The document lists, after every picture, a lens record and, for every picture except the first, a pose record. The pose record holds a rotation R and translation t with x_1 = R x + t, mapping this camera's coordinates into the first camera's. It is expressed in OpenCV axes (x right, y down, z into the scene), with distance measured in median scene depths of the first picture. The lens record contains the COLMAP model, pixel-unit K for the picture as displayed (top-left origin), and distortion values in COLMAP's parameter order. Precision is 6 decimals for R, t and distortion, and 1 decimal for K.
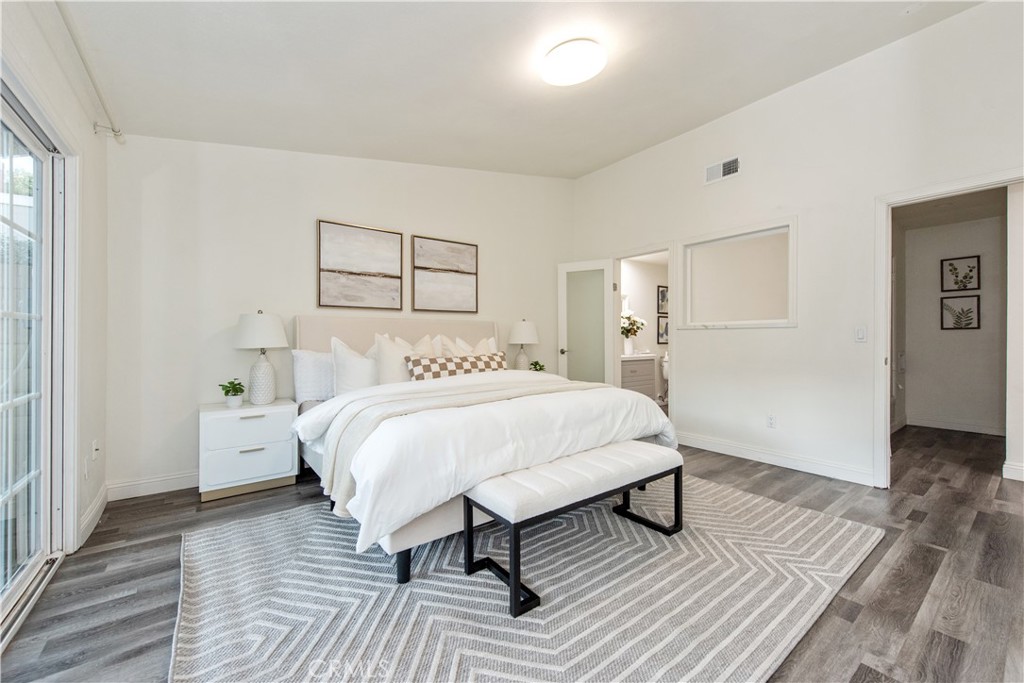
lens RADIAL K [[397.6, 0, 511.6], [0, 397.6, 341.4], [0, 0, 1]] dist [0.013324, -0.005251]
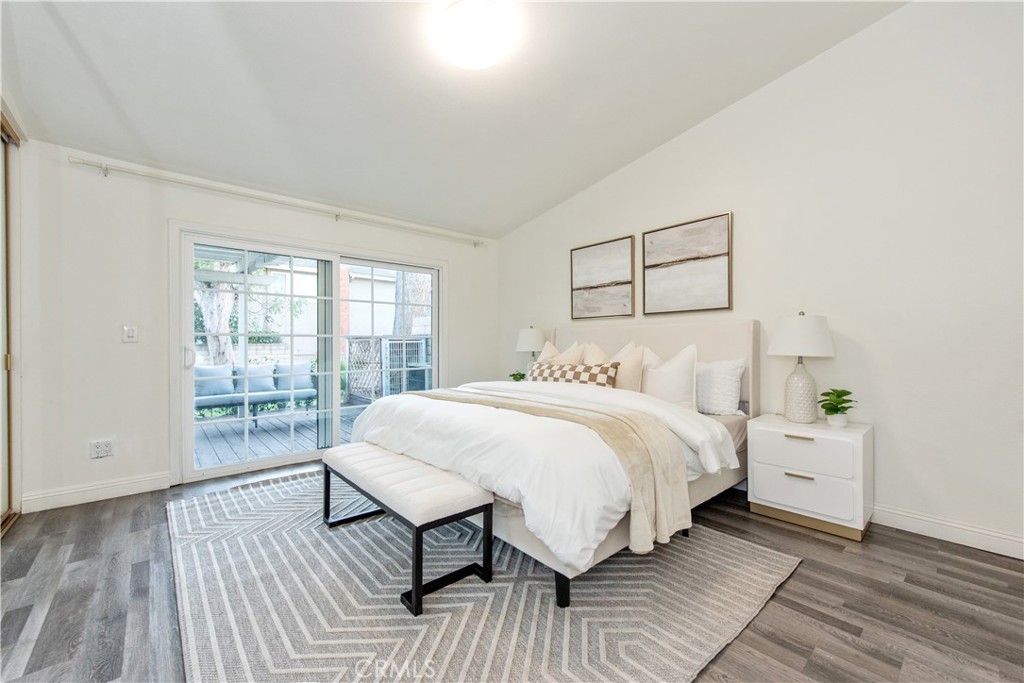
lens RADIAL K [[397.6, 0, 511.6], [0, 397.6, 341.4], [0, 0, 1]] dist [0.013324, -0.005251]
pose [[0.092848, -0.006981, -0.995656, 0.730486], [-0.006167, 0.999952, -0.007586, -0.008330], [0.995661, 0.006845, 0.092800, 0.696902]]
